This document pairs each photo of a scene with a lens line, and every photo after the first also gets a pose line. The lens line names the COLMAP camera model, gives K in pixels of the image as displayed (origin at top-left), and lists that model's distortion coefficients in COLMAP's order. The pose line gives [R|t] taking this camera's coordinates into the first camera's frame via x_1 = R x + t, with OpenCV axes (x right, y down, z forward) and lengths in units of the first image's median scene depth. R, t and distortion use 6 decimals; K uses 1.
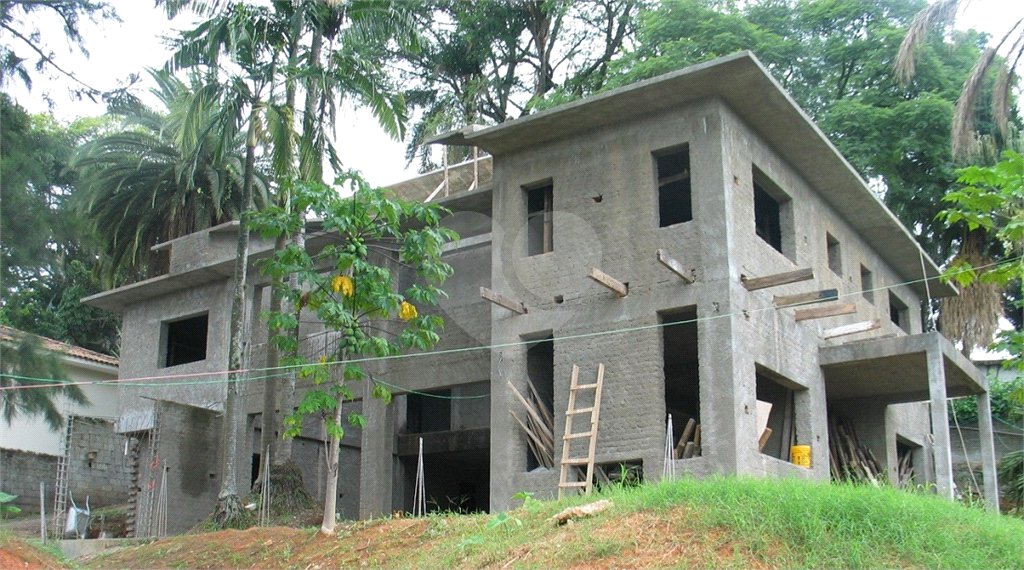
lens RADIAL K [[1133.6, 0, 512.0], [0, 1133.6, 285.0], [0, 0, 1]] dist [-0.087307, -0.000867]
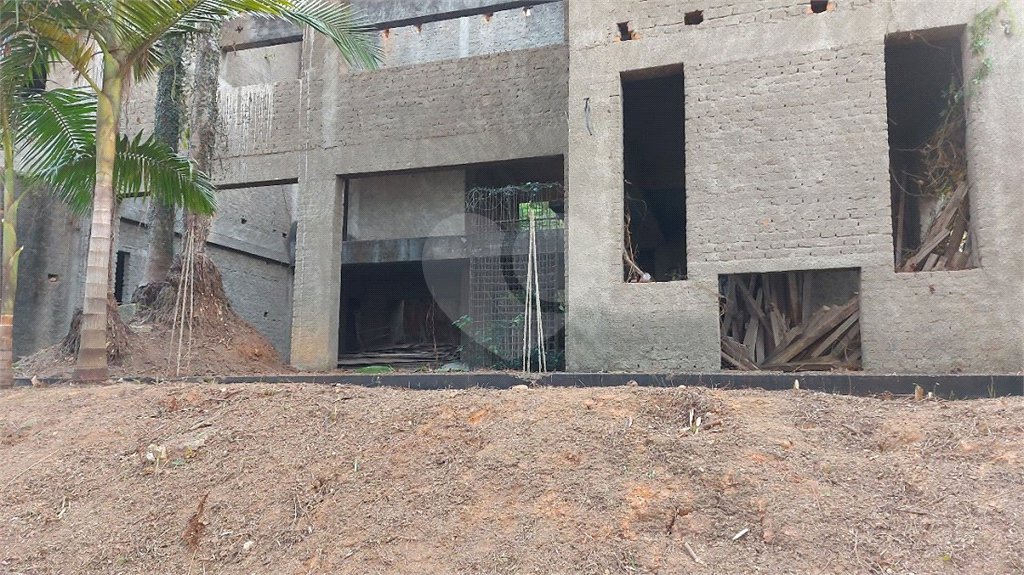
lens RADIAL K [[737.0, 0, 512.0], [0, 737.0, 287.5], [0, 0, 1]] dist [0.064570, -0.002580]
pose [[0.953362, 0.045430, 0.298390, -0.176343], [-0.089112, 0.986904, 0.134457, 0.116212], [-0.288374, -0.154776, 0.944926, 0.609851]]
